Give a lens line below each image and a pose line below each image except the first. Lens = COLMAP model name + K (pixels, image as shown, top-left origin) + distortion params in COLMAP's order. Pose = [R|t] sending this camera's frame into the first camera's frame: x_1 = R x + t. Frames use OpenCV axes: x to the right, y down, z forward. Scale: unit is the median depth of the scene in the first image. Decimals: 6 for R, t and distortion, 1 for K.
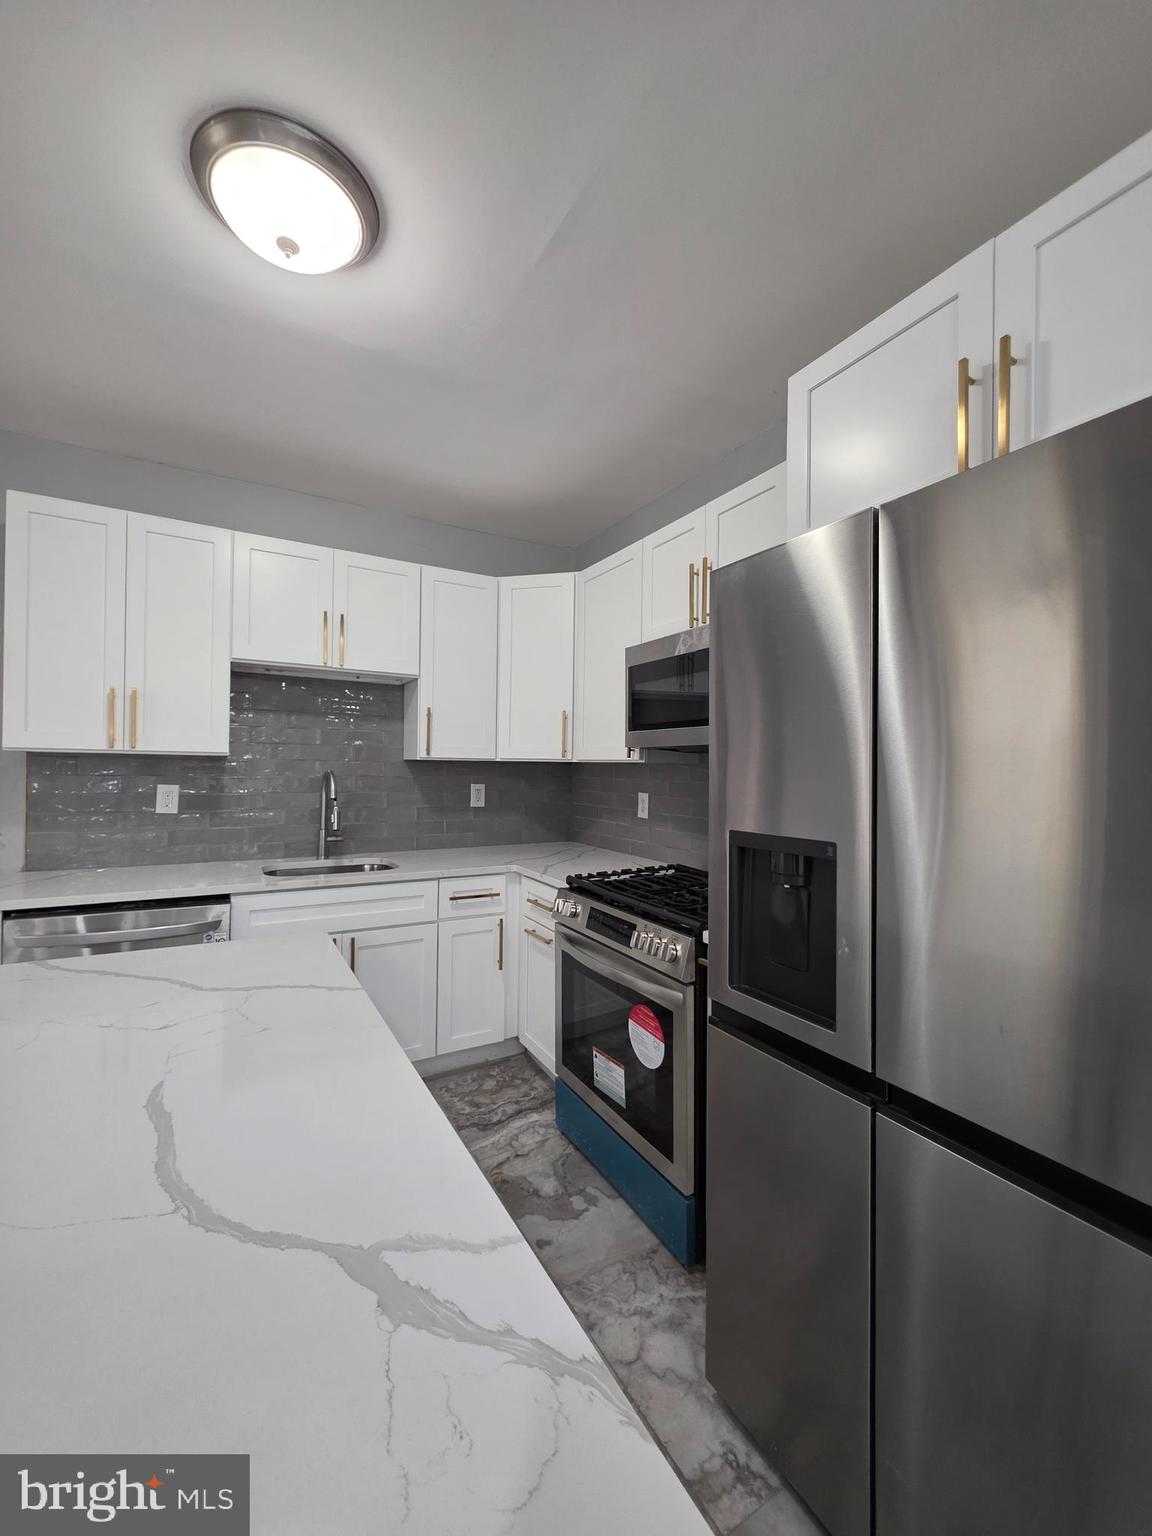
lens RADIAL K [[614.2, 0, 584.7], [0, 614.2, 768.4], [0, 0, 1]] dist [-0.001649, 0.001819]
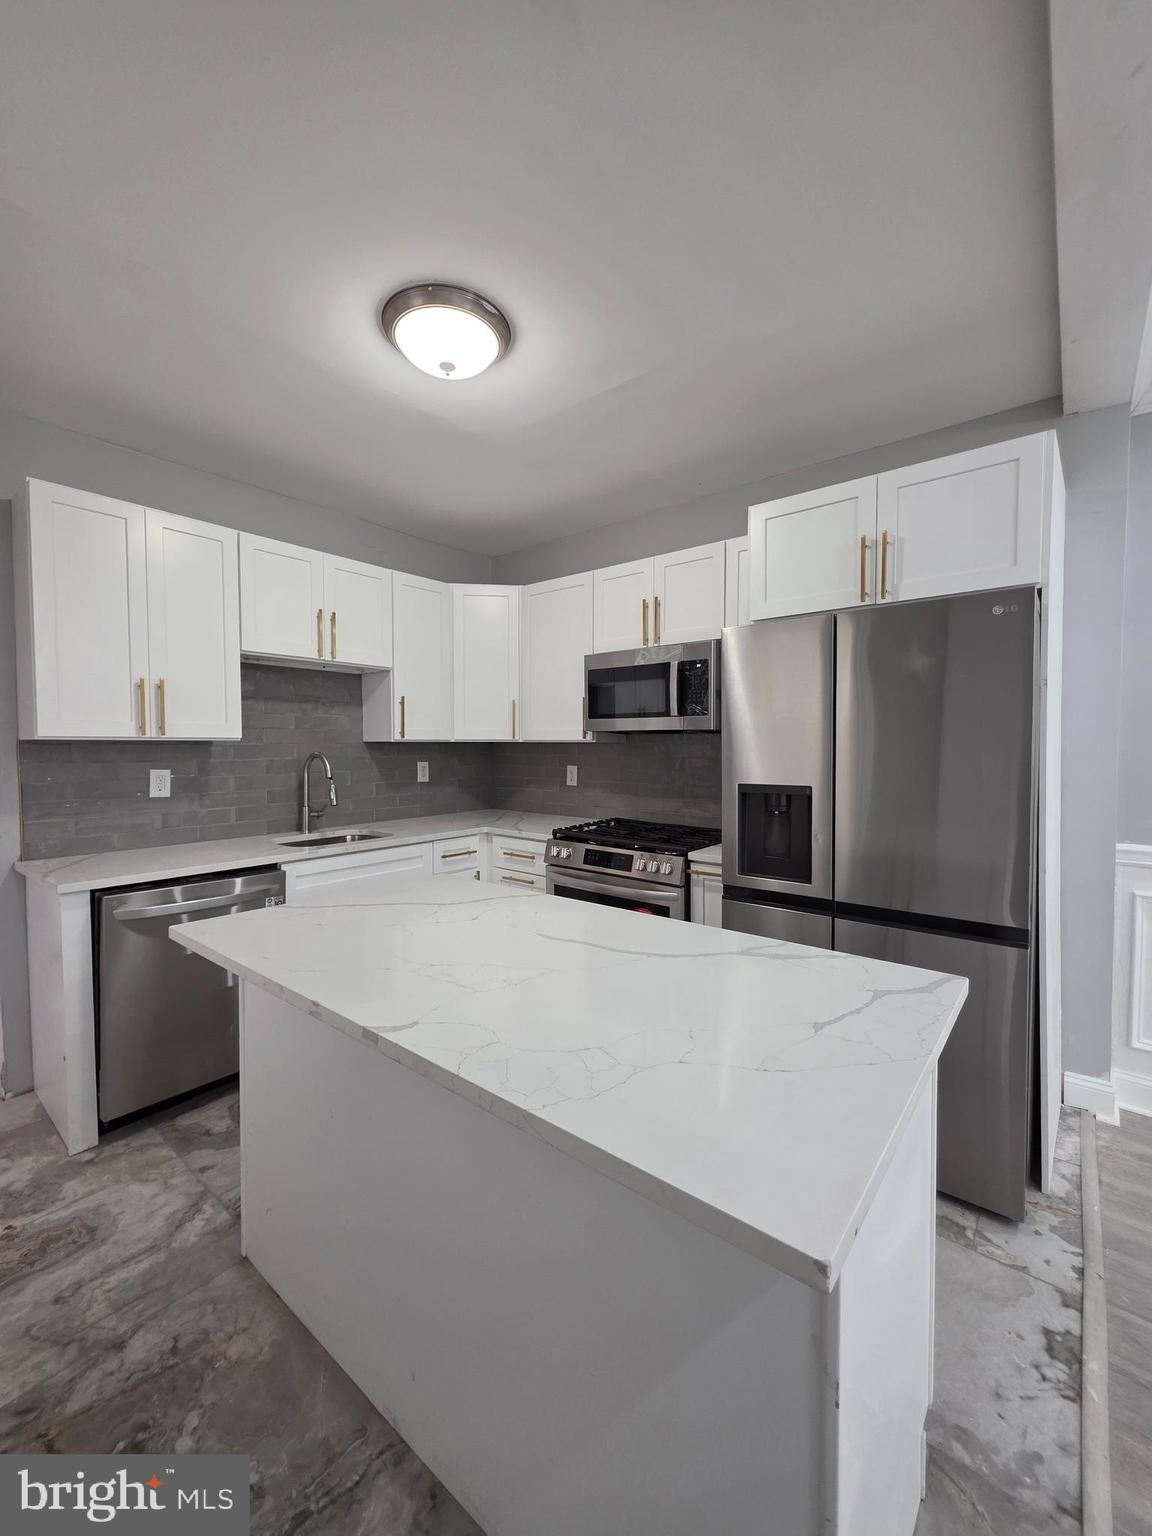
lens RADIAL K [[614.2, 0, 582.1], [0, 614.2, 766.9], [0, 0, 1]] dist [-0.001649, 0.001819]
pose [[0.935205, -0.027442, 0.353043, -0.432590], [0.013359, 0.999017, 0.042268, -0.013513], [-0.353855, -0.034813, 0.934652, -0.247351]]
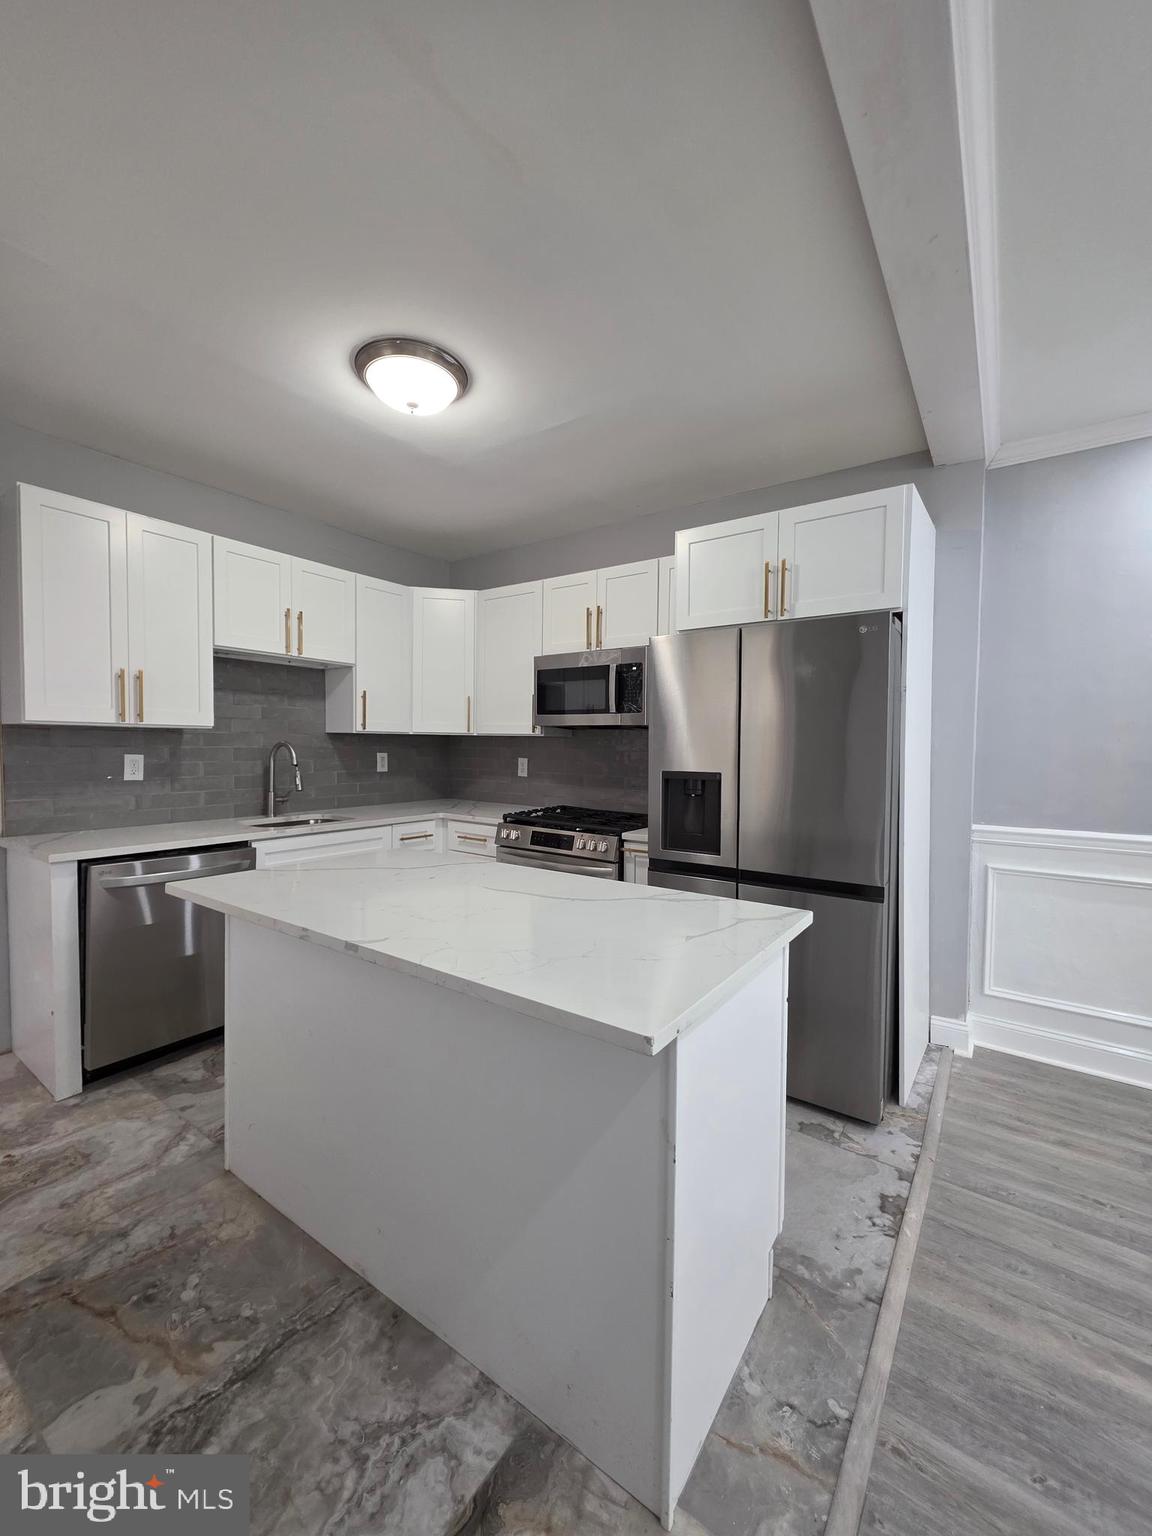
lens RADIAL K [[614.2, 0, 581.3], [0, 614.2, 767.3], [0, 0, 1]] dist [-0.001649, 0.001819]
pose [[0.909131, -0.018113, 0.416116, -0.464093], [-0.000100, 0.999045, 0.043704, 0.001120], [-0.416510, -0.039774, 0.908261, -0.390187]]
